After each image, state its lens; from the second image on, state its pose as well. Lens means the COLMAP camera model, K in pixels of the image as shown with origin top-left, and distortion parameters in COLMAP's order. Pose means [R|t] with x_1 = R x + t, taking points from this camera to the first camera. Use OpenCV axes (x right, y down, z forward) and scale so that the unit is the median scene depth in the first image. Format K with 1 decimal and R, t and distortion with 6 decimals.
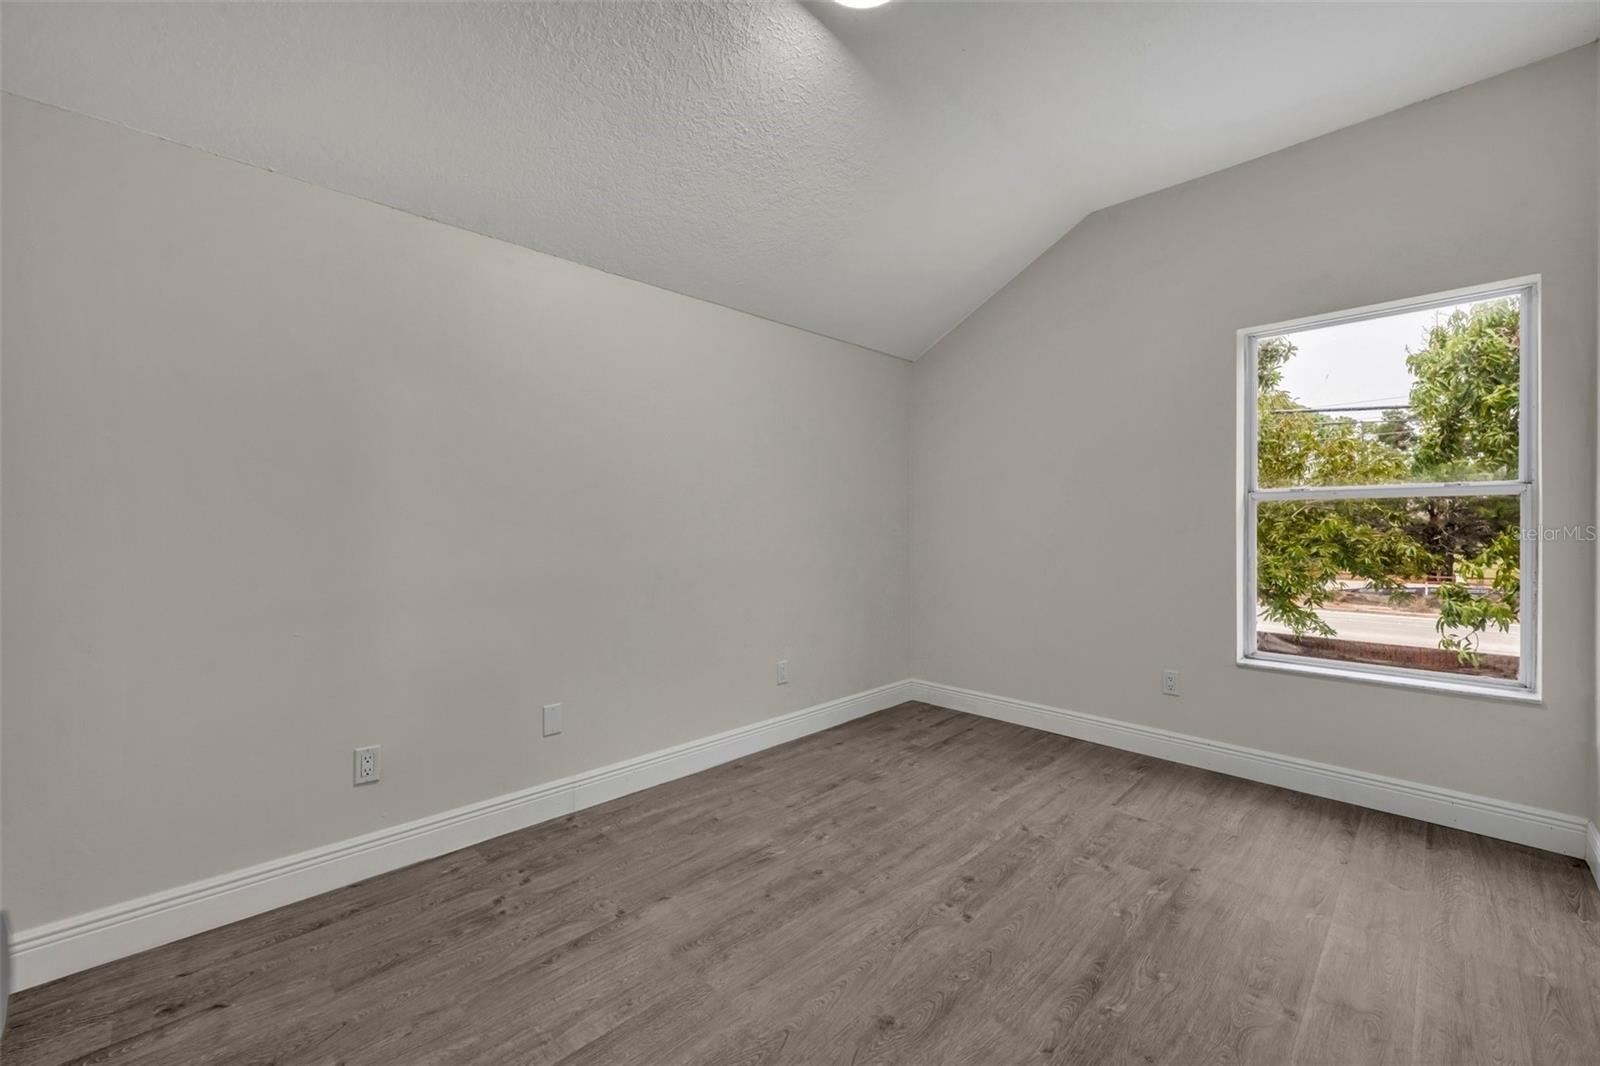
lens RADIAL K [[637.7, 0, 807.3], [0, 637.7, 527.7], [0, 0, 1]] dist [-0.003101, -0.000115]
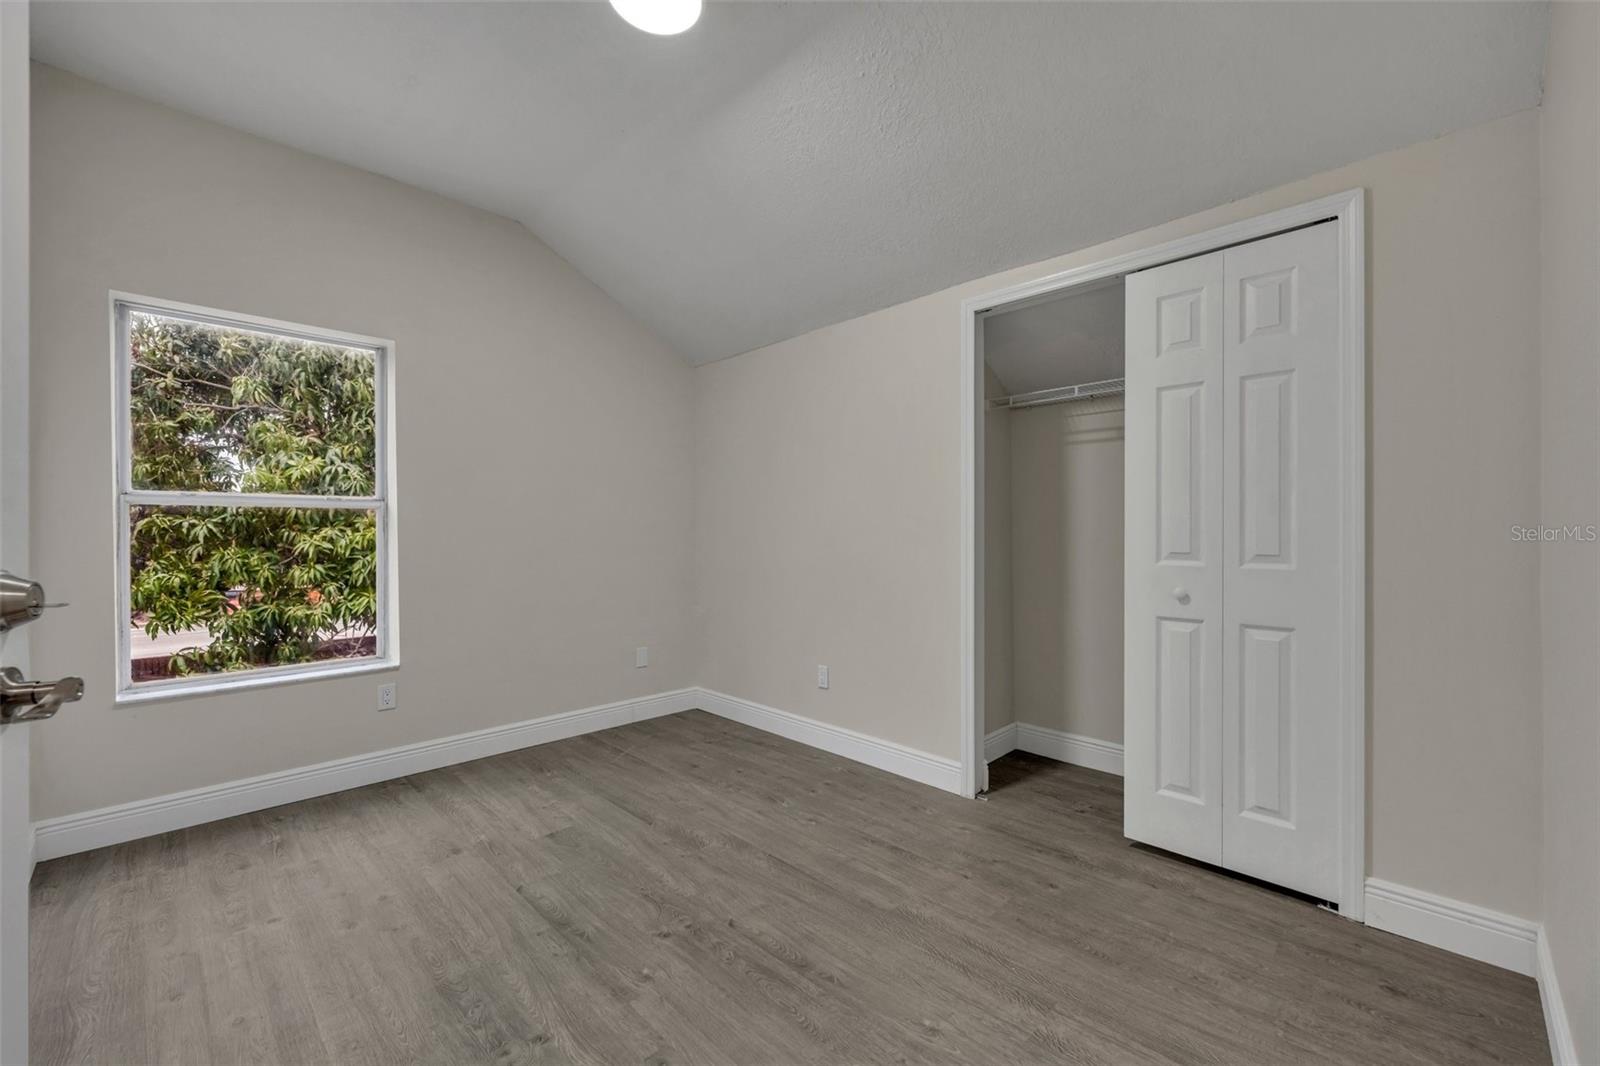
lens RADIAL K [[637.7, 0, 807.2], [0, 637.7, 531.3], [0, 0, 1]] dist [-0.003101, -0.000115]
pose [[-0.009357, -0.004202, 0.999947, -0.209865], [0.007257, 0.999965, 0.004270, -0.007315], [-0.999930, 0.007297, -0.009326, 0.181321]]
